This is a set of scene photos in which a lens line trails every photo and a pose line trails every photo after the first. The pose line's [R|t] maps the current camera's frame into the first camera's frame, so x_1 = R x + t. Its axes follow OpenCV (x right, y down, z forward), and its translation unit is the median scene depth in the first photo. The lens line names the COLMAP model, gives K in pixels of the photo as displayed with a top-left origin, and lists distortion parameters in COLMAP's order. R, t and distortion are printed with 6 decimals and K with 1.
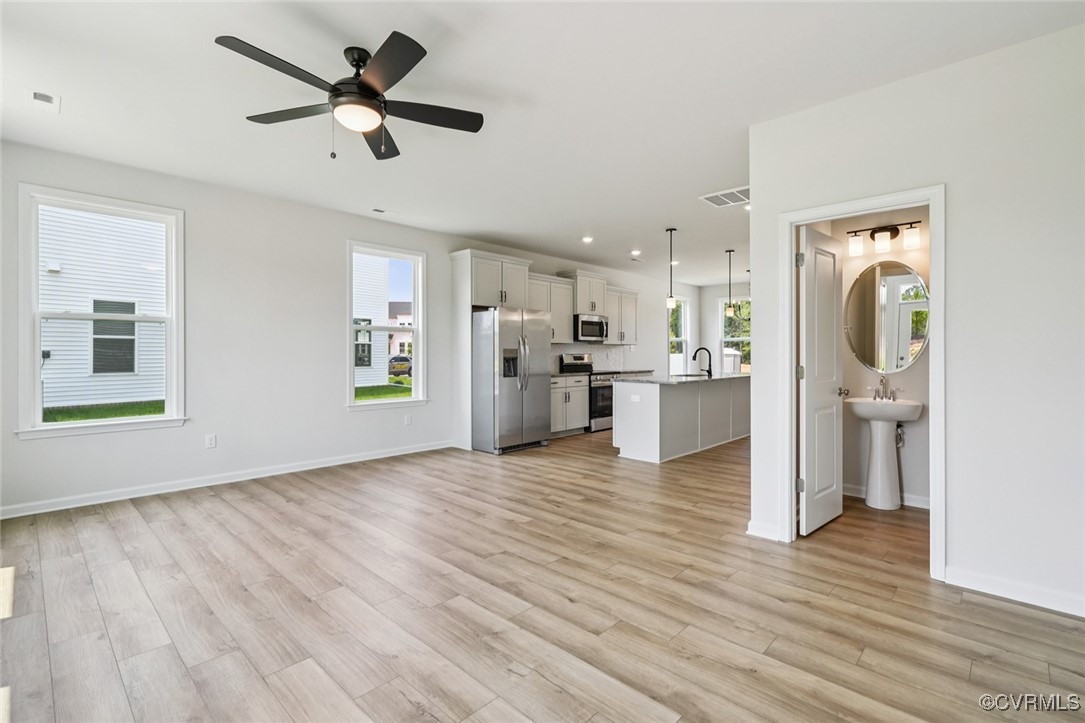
lens RADIAL K [[500.1, 0, 544.2], [0, 500.1, 360.0], [0, 0, 1]] dist [-0.001231, -0.002833]
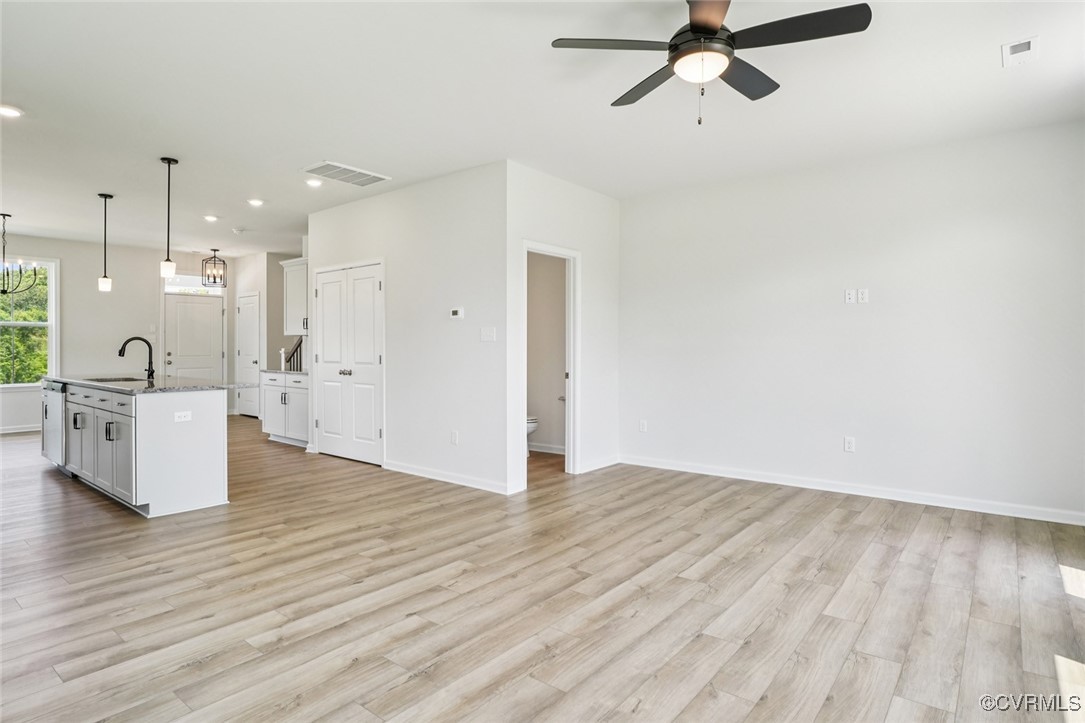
lens RADIAL K [[600.6, 0, 537.0], [0, 600.6, 361.2], [0, 0, 1]] dist [-0.029807, 0.005548]
pose [[-0.092500, -0.025858, 0.995377, -1.127241], [0.007836, 0.999613, 0.026696, -0.019081], [-0.995682, 0.010269, -0.092261, 1.139396]]
